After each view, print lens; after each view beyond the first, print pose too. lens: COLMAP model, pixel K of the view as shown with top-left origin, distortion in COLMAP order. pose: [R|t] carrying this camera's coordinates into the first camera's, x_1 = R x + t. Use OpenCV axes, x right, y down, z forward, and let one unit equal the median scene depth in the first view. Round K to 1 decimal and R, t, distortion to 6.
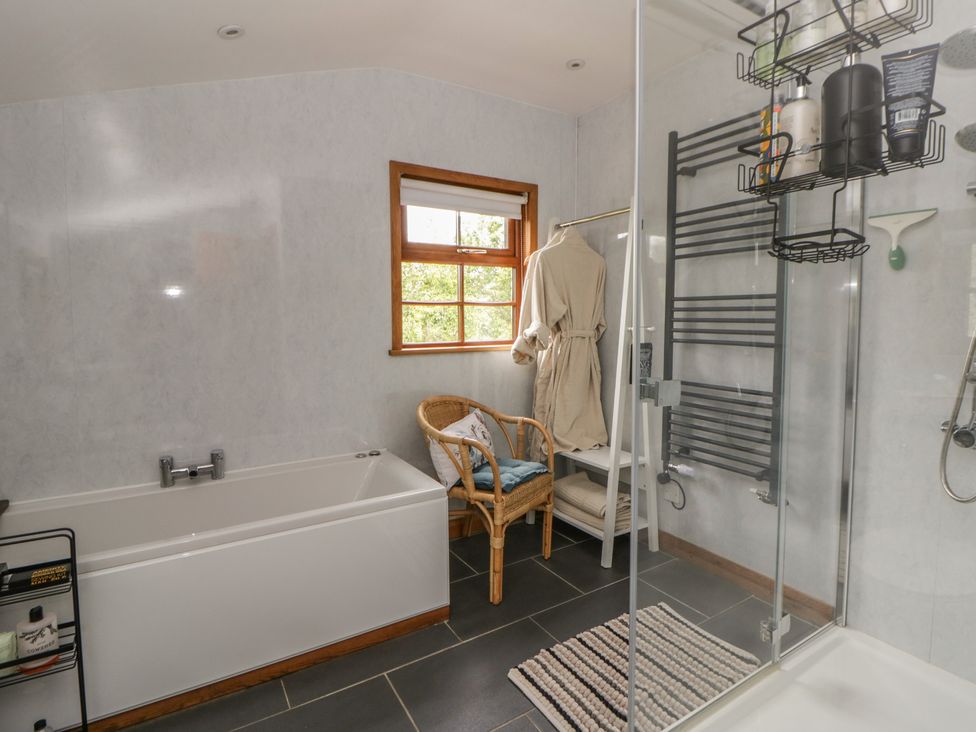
lens RADIAL K [[516.9, 0, 492.4], [0, 516.9, 355.0], [0, 0, 1]] dist [0.001120, -0.012899]
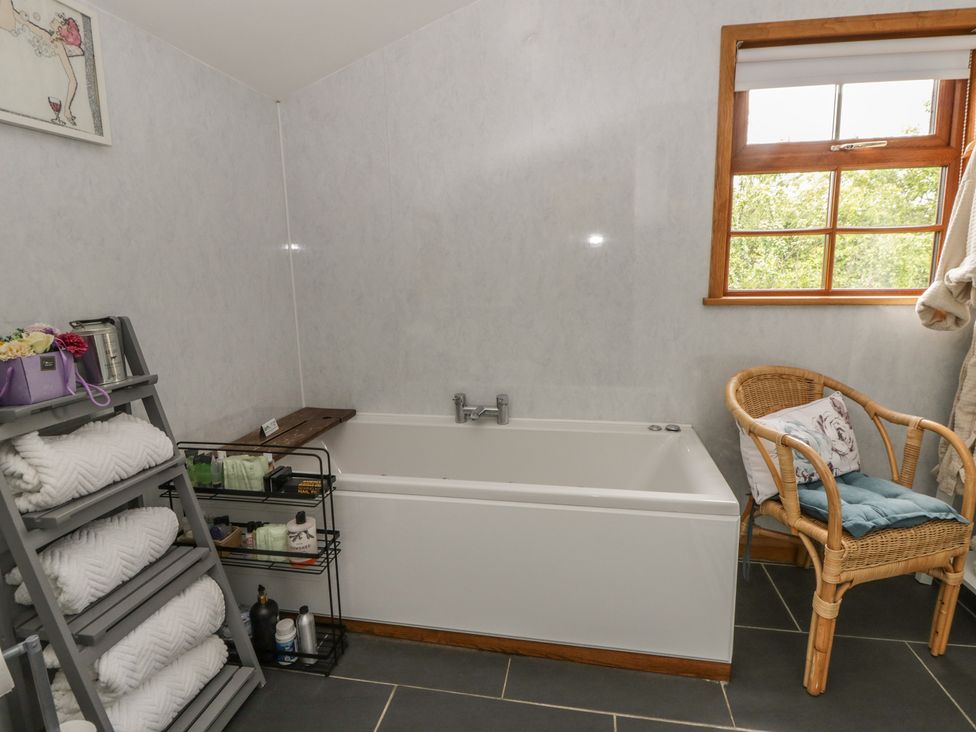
lens RADIAL K [[516.9, 0, 492.4], [0, 516.9, 355.0], [0, 0, 1]] dist [0.001120, -0.012899]
pose [[0.741421, 0.105020, -0.662771, 0.081806], [-0.038202, 0.992681, 0.114561, -0.001091], [0.669952, -0.059619, 0.740007, 0.244431]]
